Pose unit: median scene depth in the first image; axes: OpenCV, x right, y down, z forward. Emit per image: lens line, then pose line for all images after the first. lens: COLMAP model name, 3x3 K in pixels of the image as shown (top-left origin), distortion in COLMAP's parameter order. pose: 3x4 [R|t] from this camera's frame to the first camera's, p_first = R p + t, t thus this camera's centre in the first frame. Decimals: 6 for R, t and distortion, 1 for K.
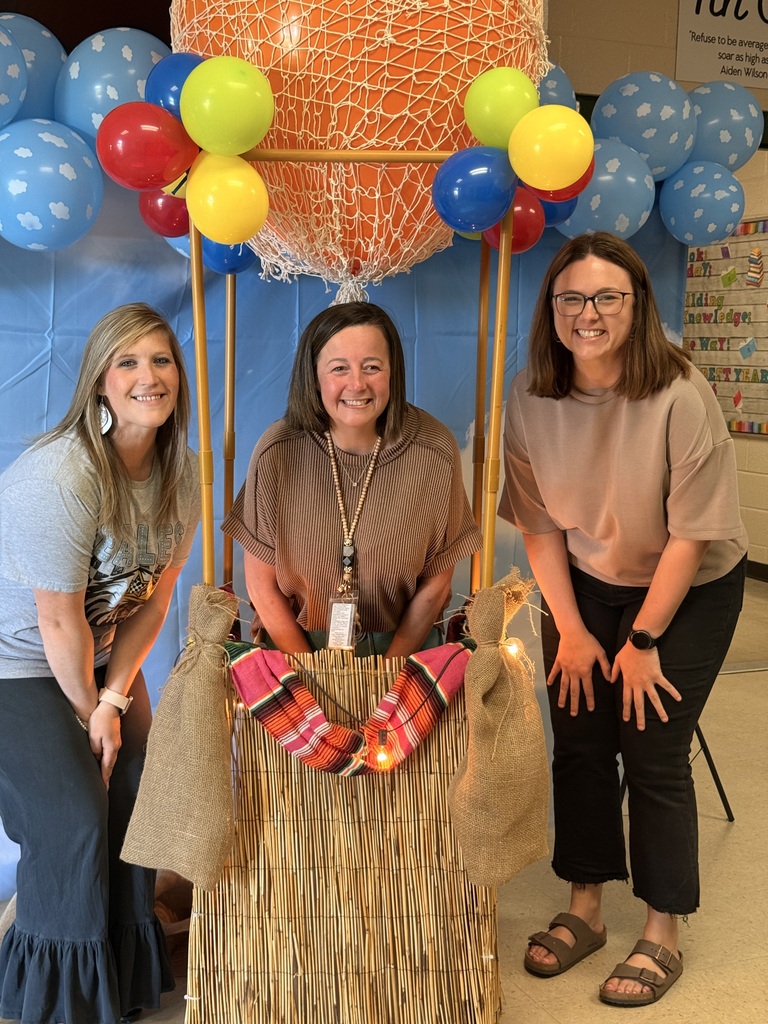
lens RADIAL K [[1468.5, 0, 384.0], [0, 1468.5, 512.0], [0, 0, 1]] dist [0.198171, -0.458781]
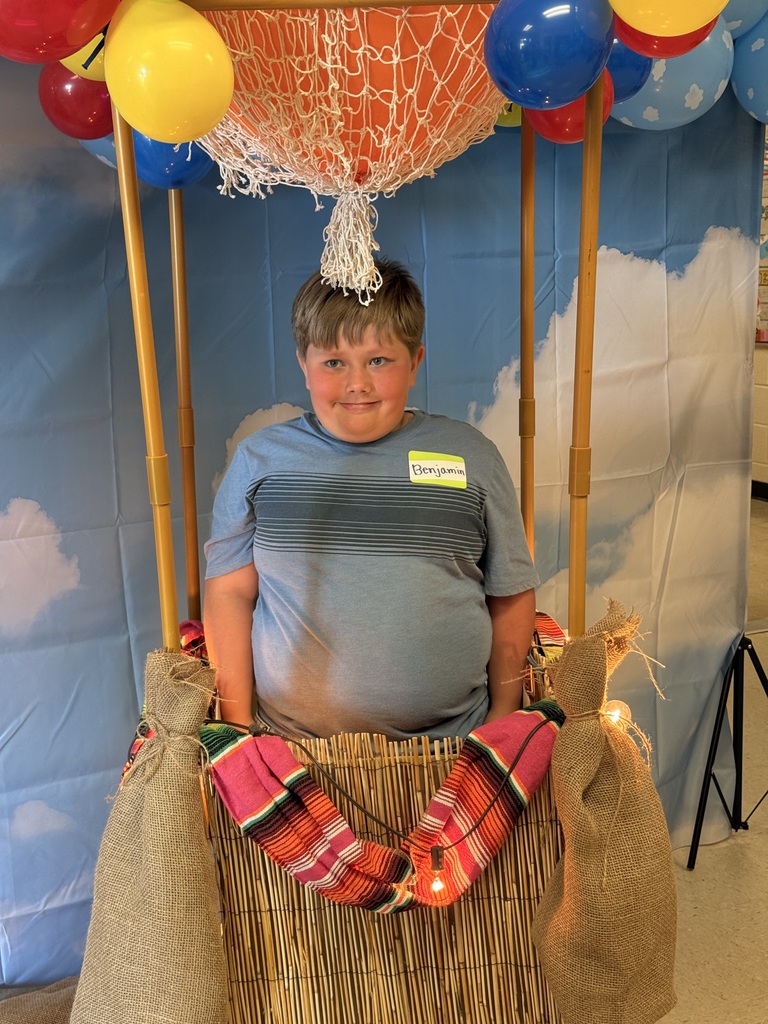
lens RADIAL K [[1468.5, 0, 384.0], [0, 1468.5, 512.0], [0, 0, 1]] dist [0.198171, -0.458781]
pose [[0.998186, -0.049084, 0.034877, -0.041552], [0.046859, 0.996977, 0.061973, -0.052301], [-0.037814, -0.060227, 0.997468, 0.316181]]
